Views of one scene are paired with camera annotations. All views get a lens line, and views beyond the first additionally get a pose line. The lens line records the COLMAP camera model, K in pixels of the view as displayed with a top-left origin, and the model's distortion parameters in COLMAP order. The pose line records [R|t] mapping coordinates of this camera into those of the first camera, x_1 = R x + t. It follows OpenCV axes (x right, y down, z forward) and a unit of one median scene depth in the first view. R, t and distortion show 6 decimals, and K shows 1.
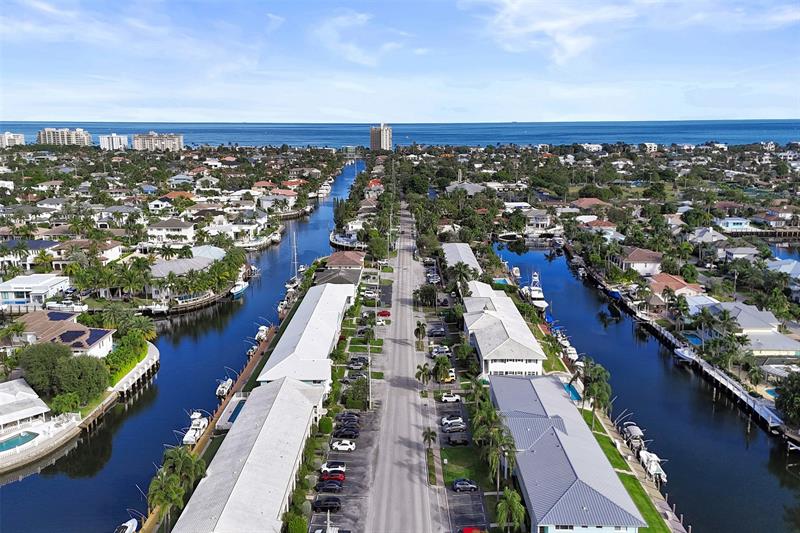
lens RADIAL K [[601.1, 0, 400.4], [0, 601.1, 238.7], [0, 0, 1]] dist [0.118905, -0.112534]
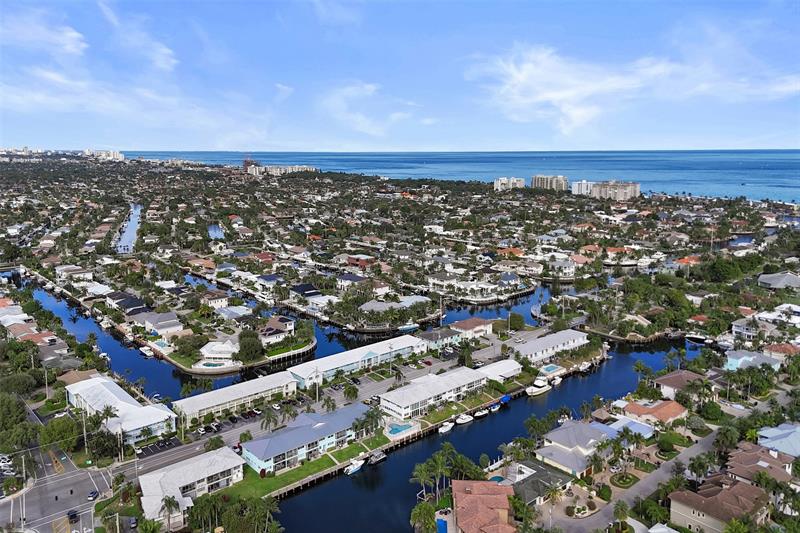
lens RADIAL K [[601.1, 0, 400.4], [0, 601.1, 238.7], [0, 0, 1]] dist [0.118905, -0.112534]
pose [[0.671545, 0.105650, -0.733393, 0.898887], [-0.141555, 0.989845, 0.012976, -0.173190], [0.727316, 0.095101, 0.679681, -0.093938]]
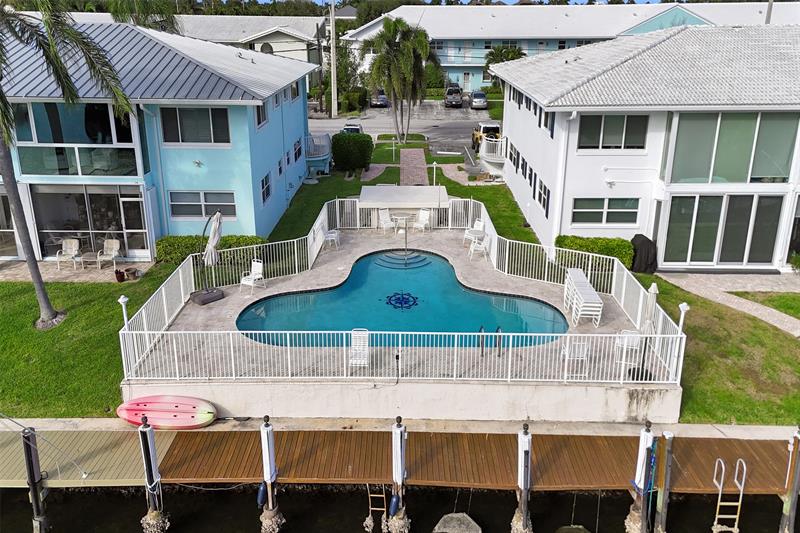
lens RADIAL K [[601.1, 0, 400.4], [0, 601.1, 238.7], [0, 0, 1]] dist [0.118905, -0.112534]
pose [[0.004840, 0.349516, -0.936918, 0.255316], [-0.192721, 0.919690, 0.342094, 0.120617], [0.981242, 0.178908, 0.071810, 0.627392]]
